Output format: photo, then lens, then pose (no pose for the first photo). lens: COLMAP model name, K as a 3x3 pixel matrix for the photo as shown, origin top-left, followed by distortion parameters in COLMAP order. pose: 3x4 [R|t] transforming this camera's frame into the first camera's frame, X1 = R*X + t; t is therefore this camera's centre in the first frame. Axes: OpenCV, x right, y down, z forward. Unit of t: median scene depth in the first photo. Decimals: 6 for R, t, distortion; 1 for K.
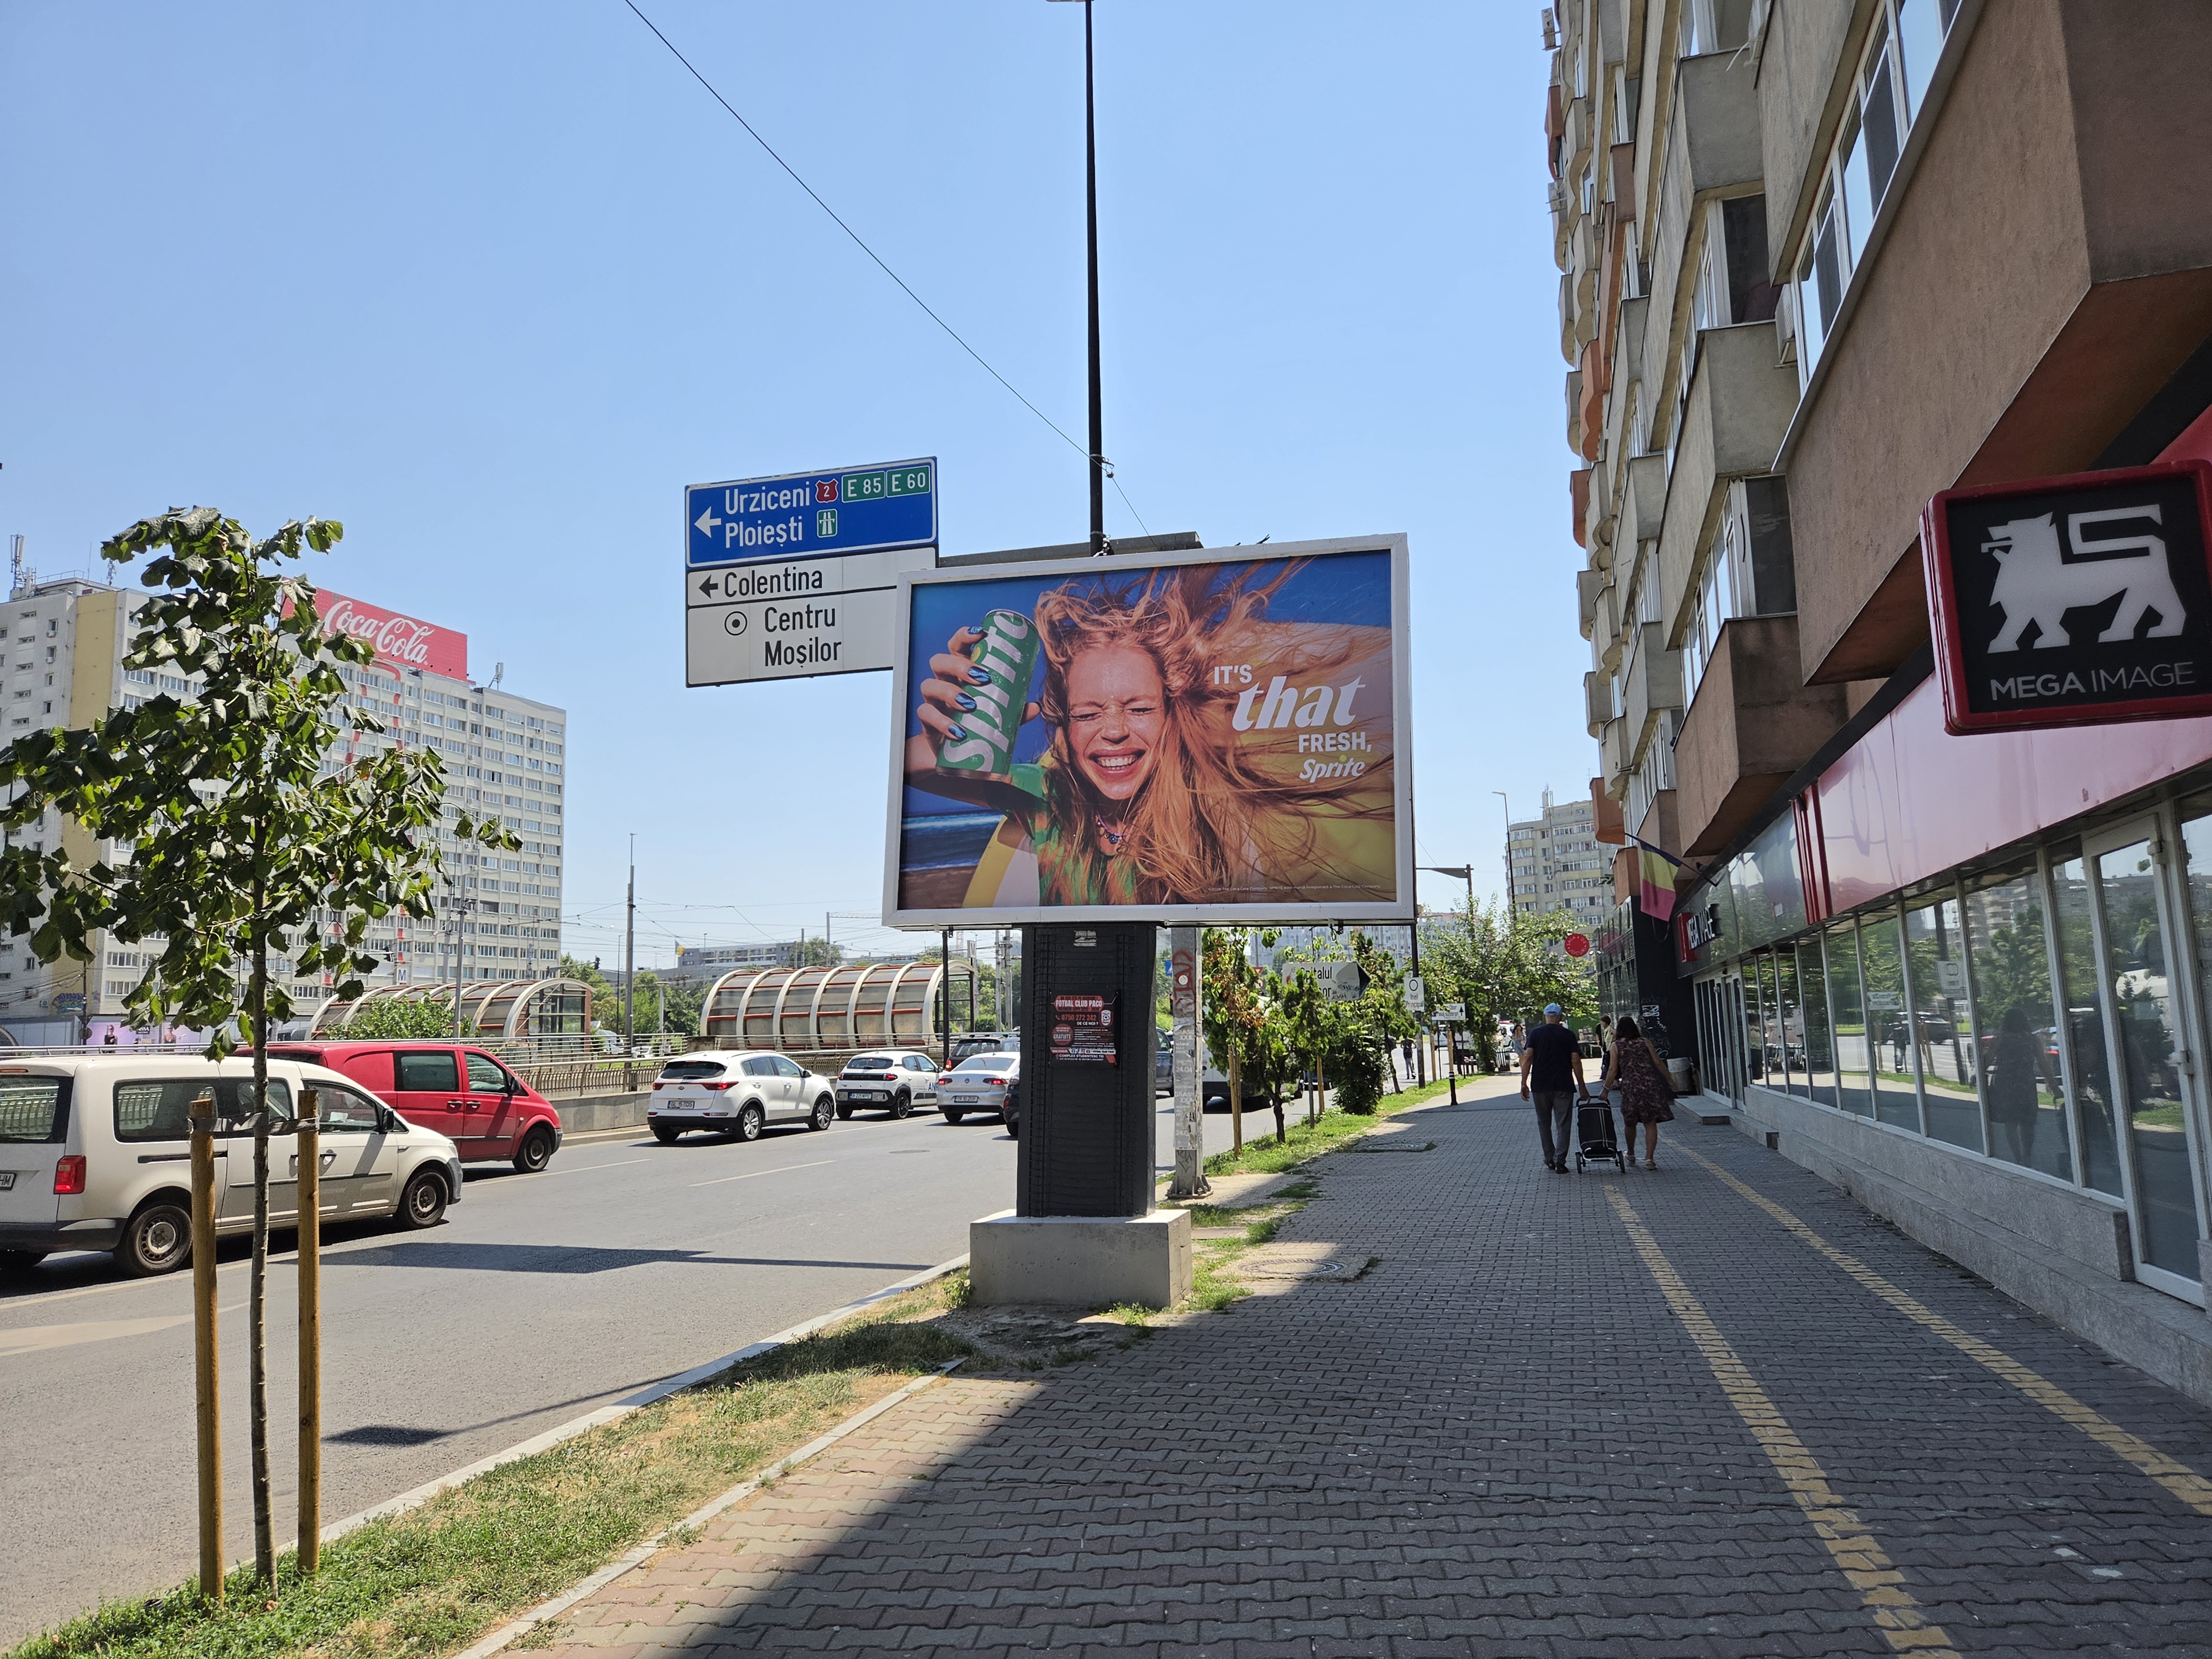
lens RADIAL K [[1499.0, 0, 1120.8], [0, 1499.0, 821.1], [0, 0, 1]] dist [0.061379, -0.052562]
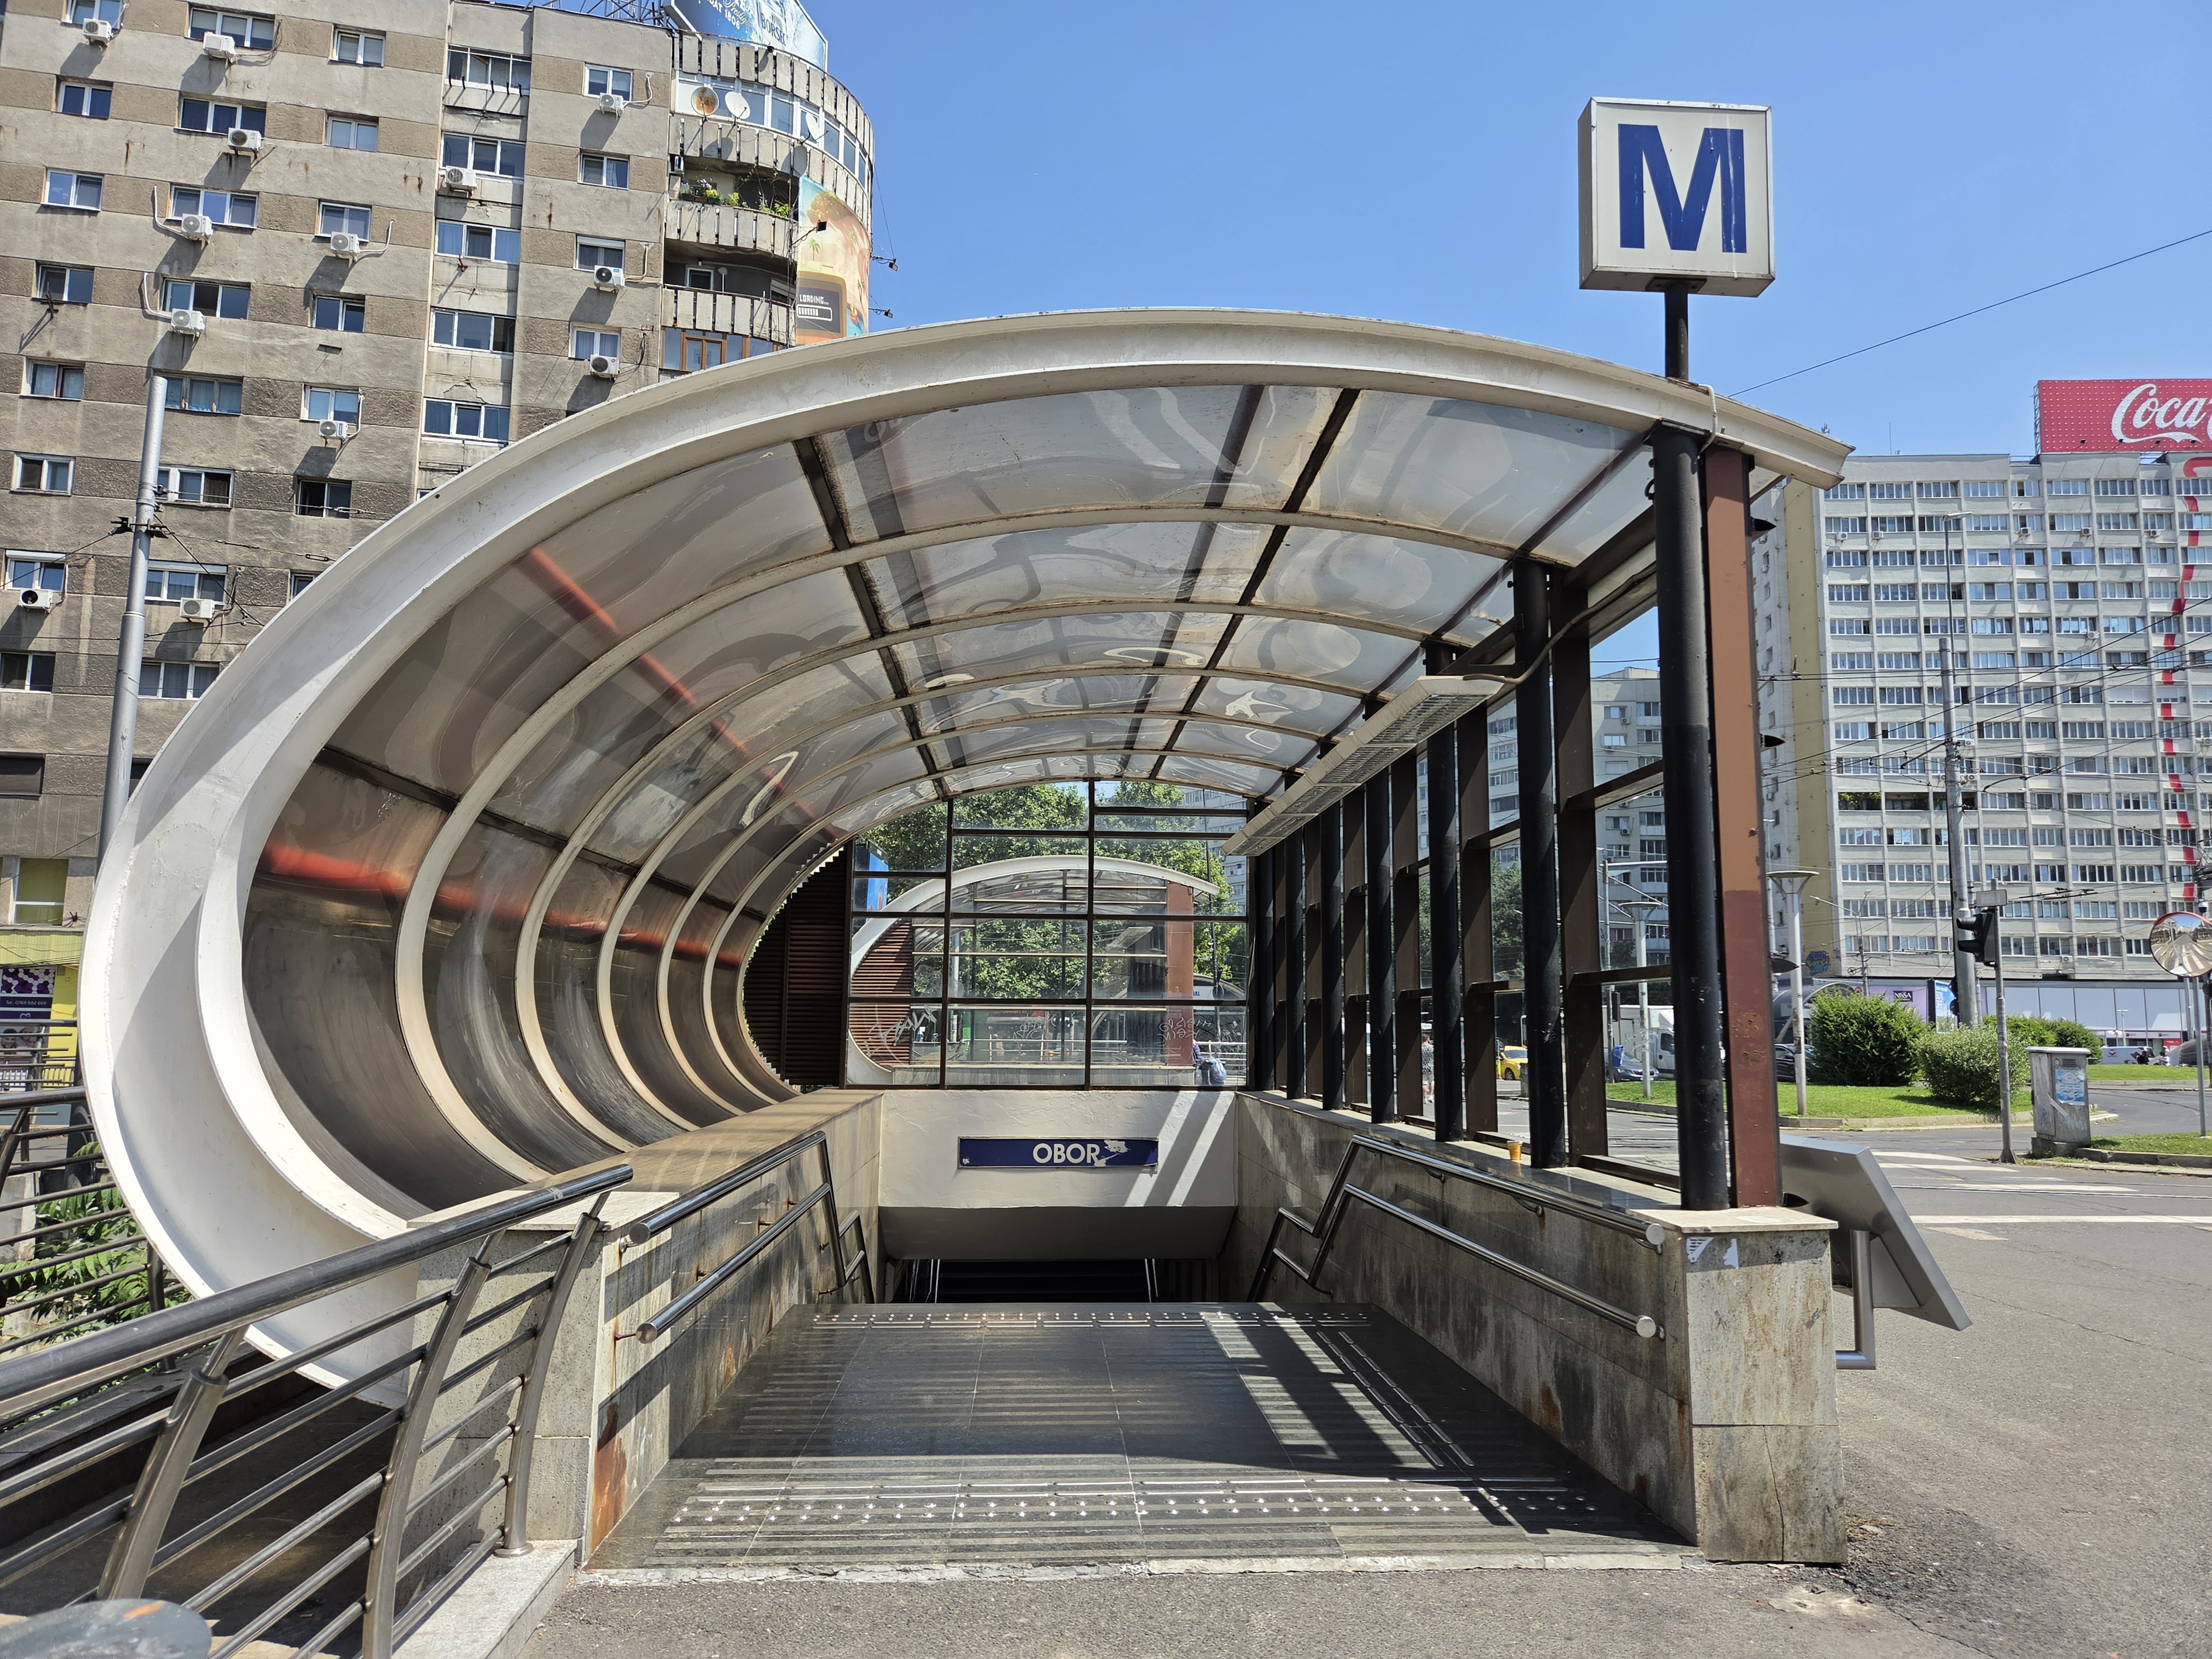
lens RADIAL K [[1499.0, 0, 1112.8], [0, 1499.0, 828.1], [0, 0, 1]] dist [0.061379, -0.052562]
pose [[0.301301, -0.093645, -0.948920, -0.152126], [0.118559, 0.991123, -0.060165, 0.602702], [0.946130, -0.094375, 0.309729, 4.630672]]
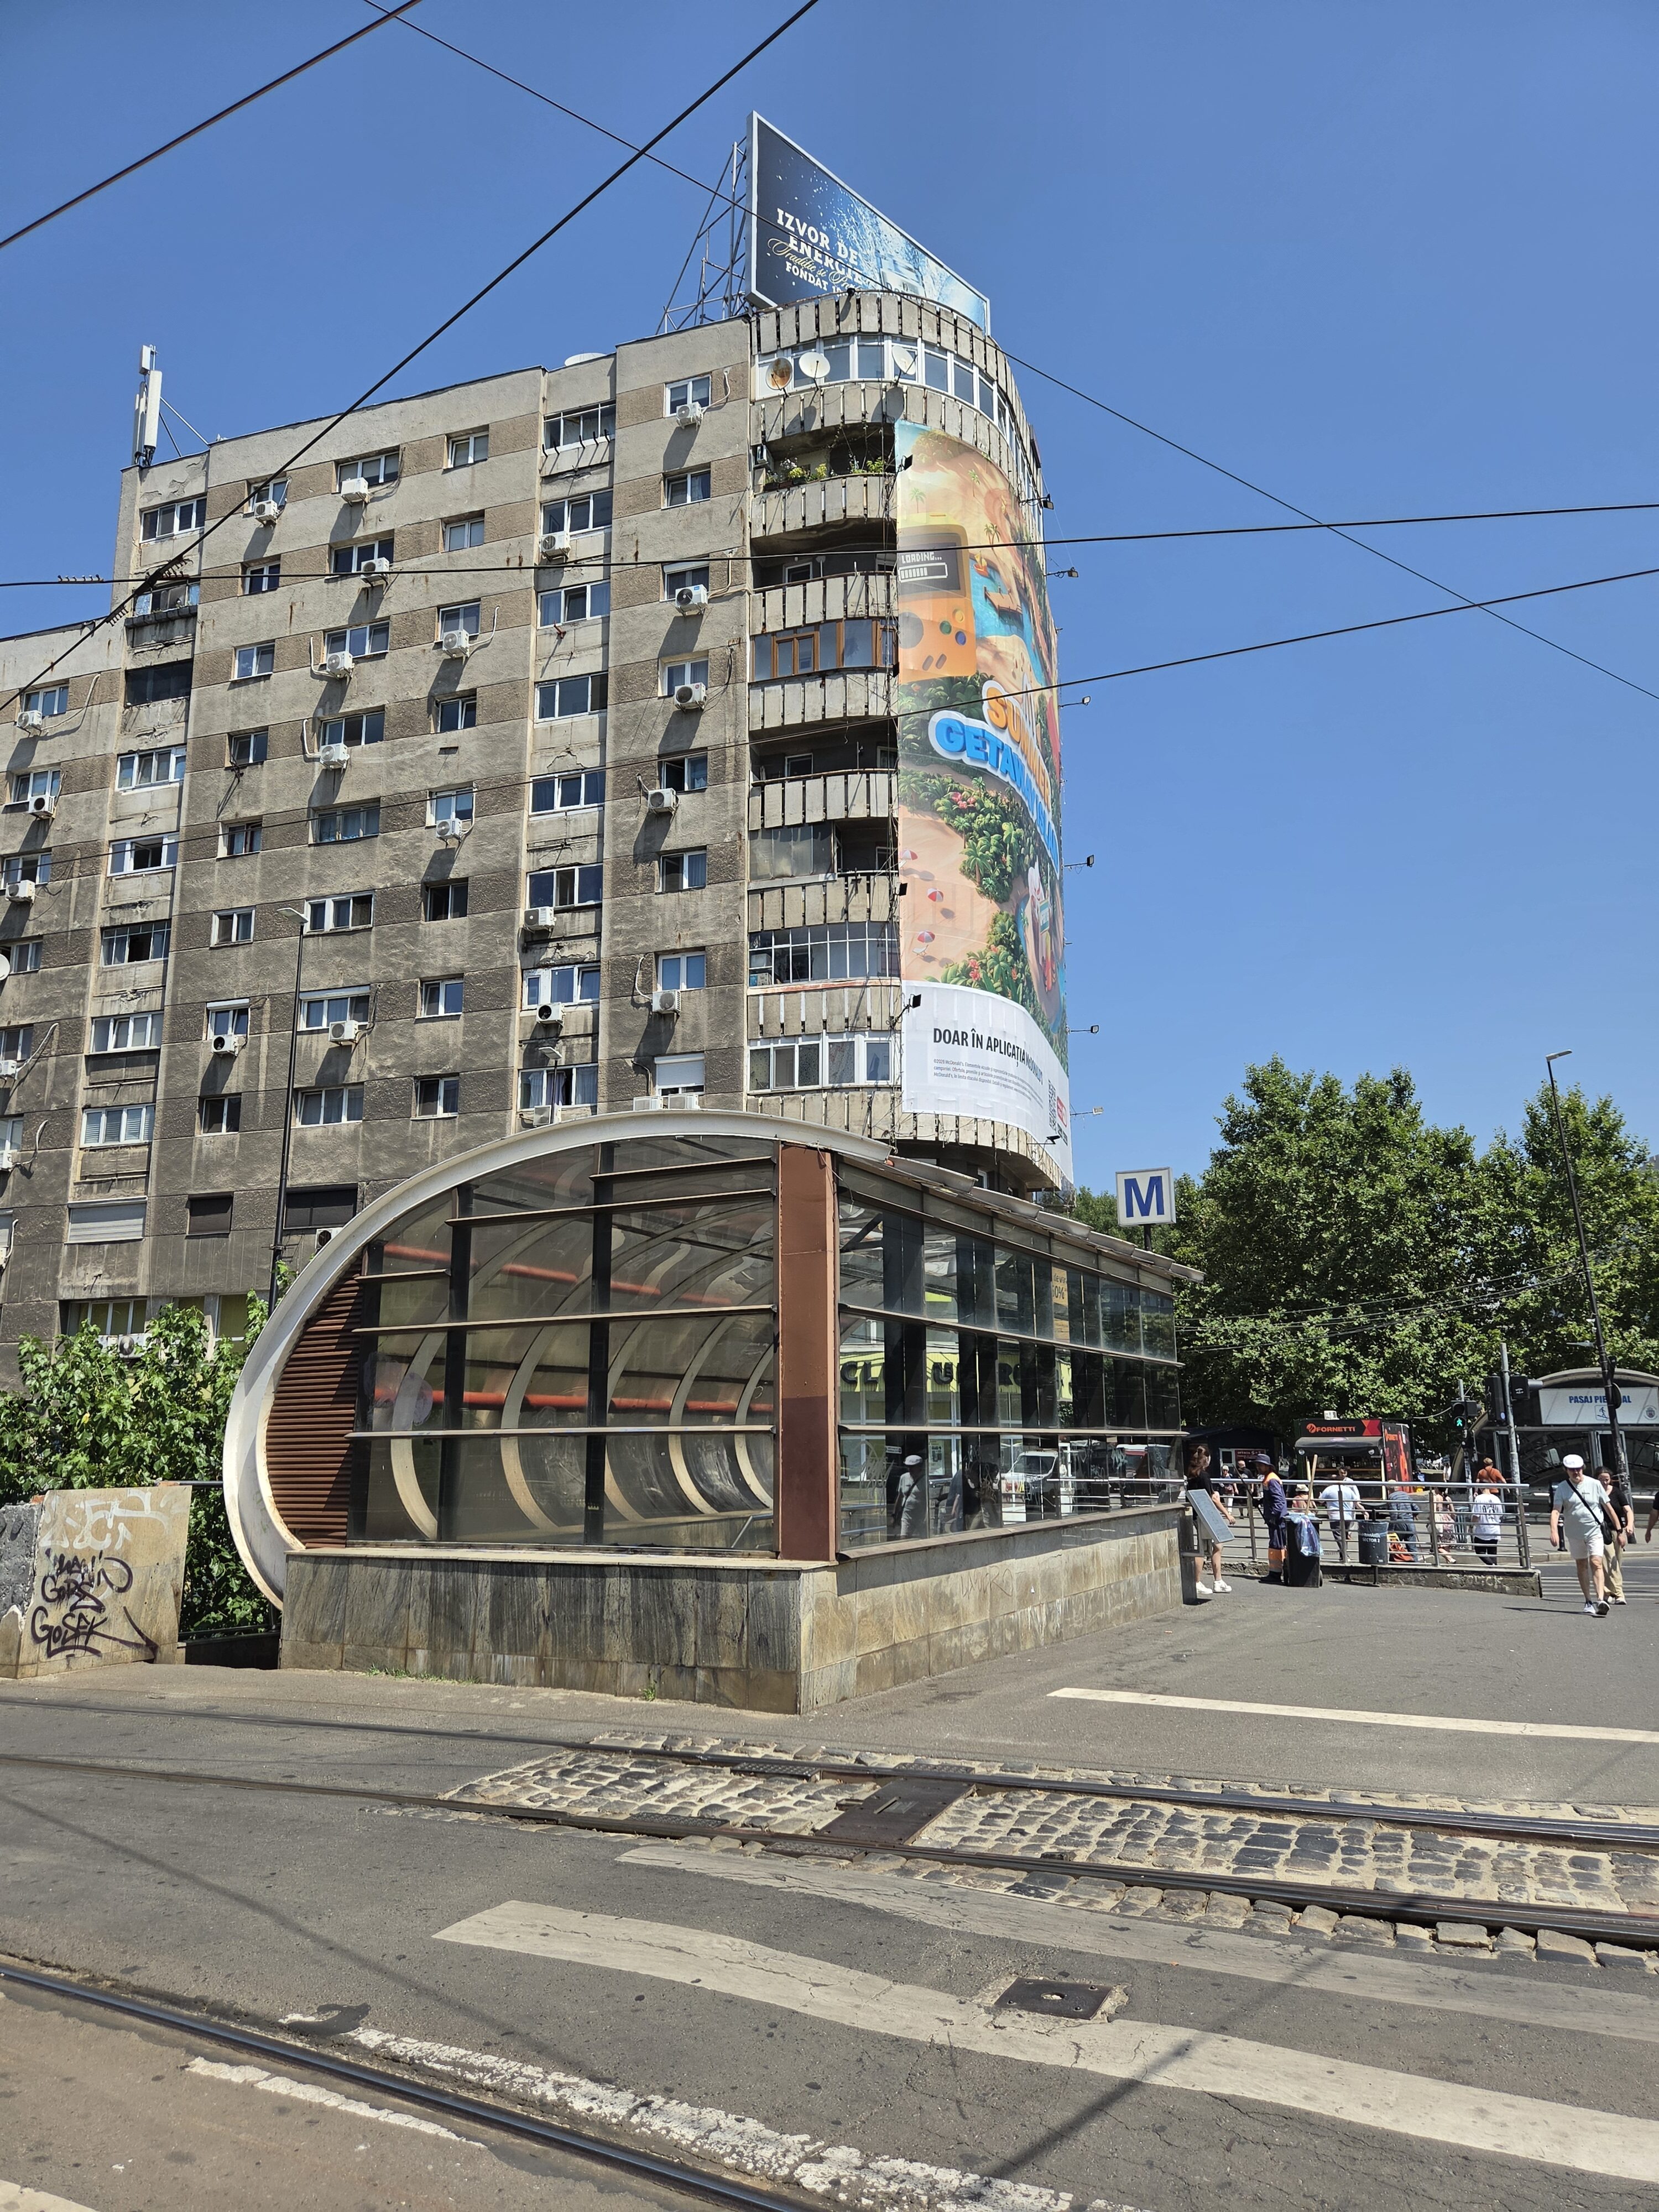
lens RADIAL K [[1499.0, 0, 825.3], [0, 1499.0, 1121.2], [0, 0, 1]] dist [0.061379, -0.052562]
pose [[-0.238841, -0.175731, -0.955025, -1.101559], [0.149519, 0.965105, -0.214979, 0.745894], [0.959479, -0.194140, -0.204232, 5.506445]]
